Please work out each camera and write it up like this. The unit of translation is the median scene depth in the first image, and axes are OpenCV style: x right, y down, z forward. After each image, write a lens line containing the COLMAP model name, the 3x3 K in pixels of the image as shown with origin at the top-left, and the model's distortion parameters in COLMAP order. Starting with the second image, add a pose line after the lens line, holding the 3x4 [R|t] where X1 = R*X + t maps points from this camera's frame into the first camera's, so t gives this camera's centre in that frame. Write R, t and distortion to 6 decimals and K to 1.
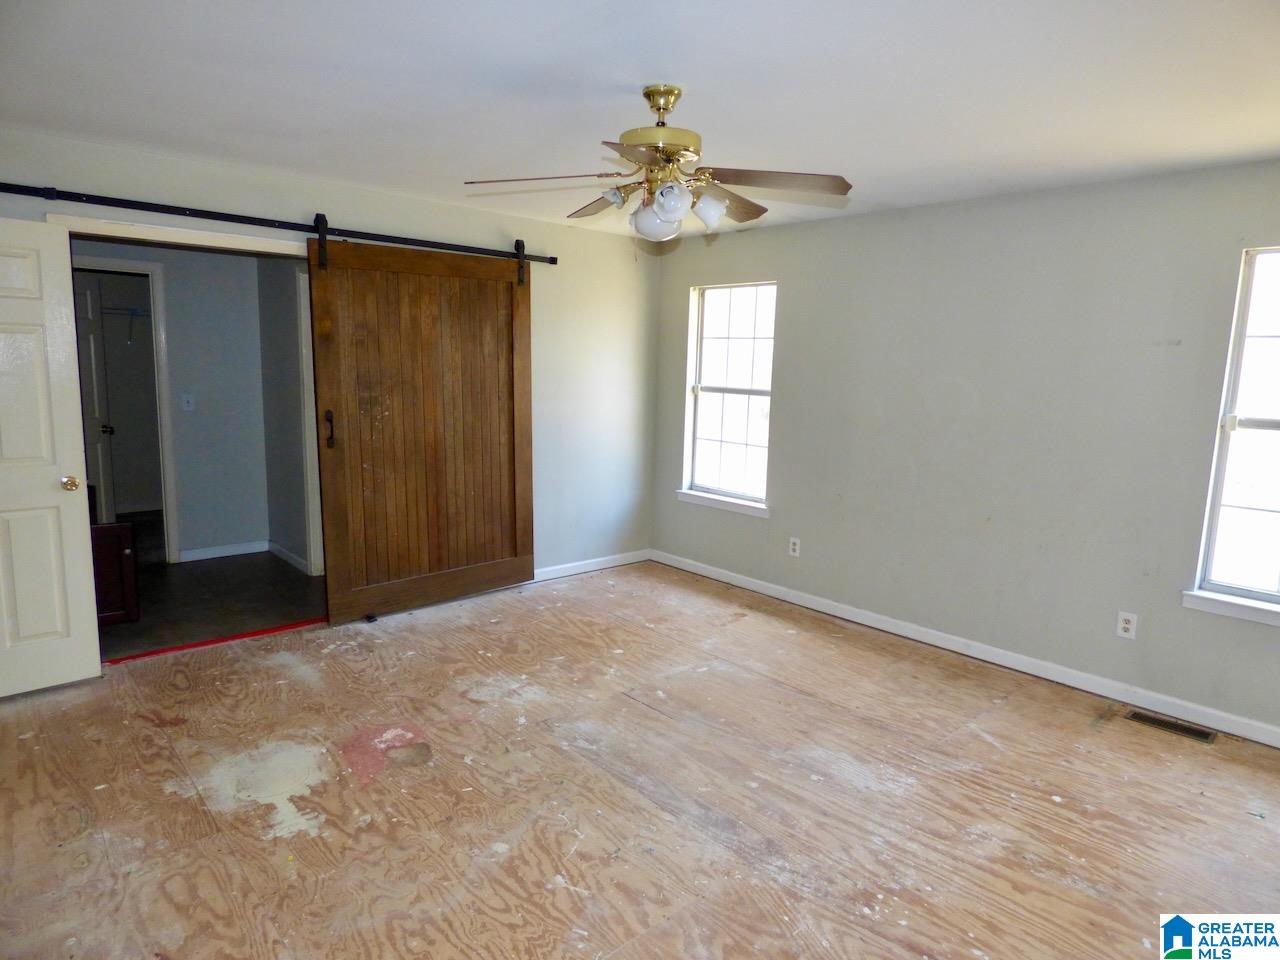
lens RADIAL K [[761.3, 0, 644.4], [0, 761.3, 481.0], [0, 0, 1]] dist [-0.013032, -0.000231]
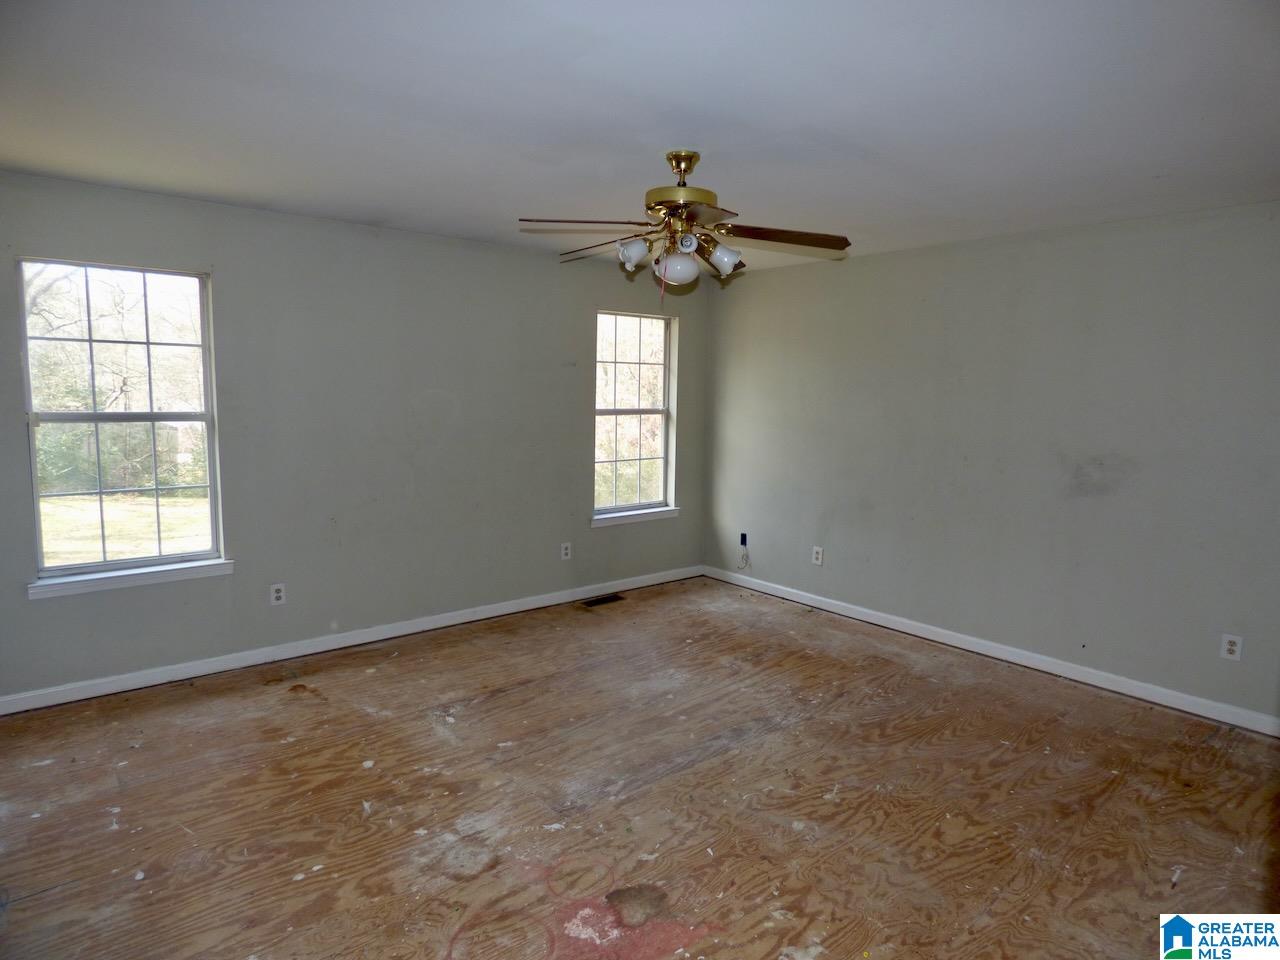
lens RADIAL K [[761.3, 0, 646.5], [0, 761.3, 476.0], [0, 0, 1]] dist [-0.013032, -0.000231]
pose [[0.038240, -0.143404, 0.988925, -0.935047], [0.134006, 0.981446, 0.137137, -0.160014], [-0.990242, 0.127278, 0.056748, 0.824207]]
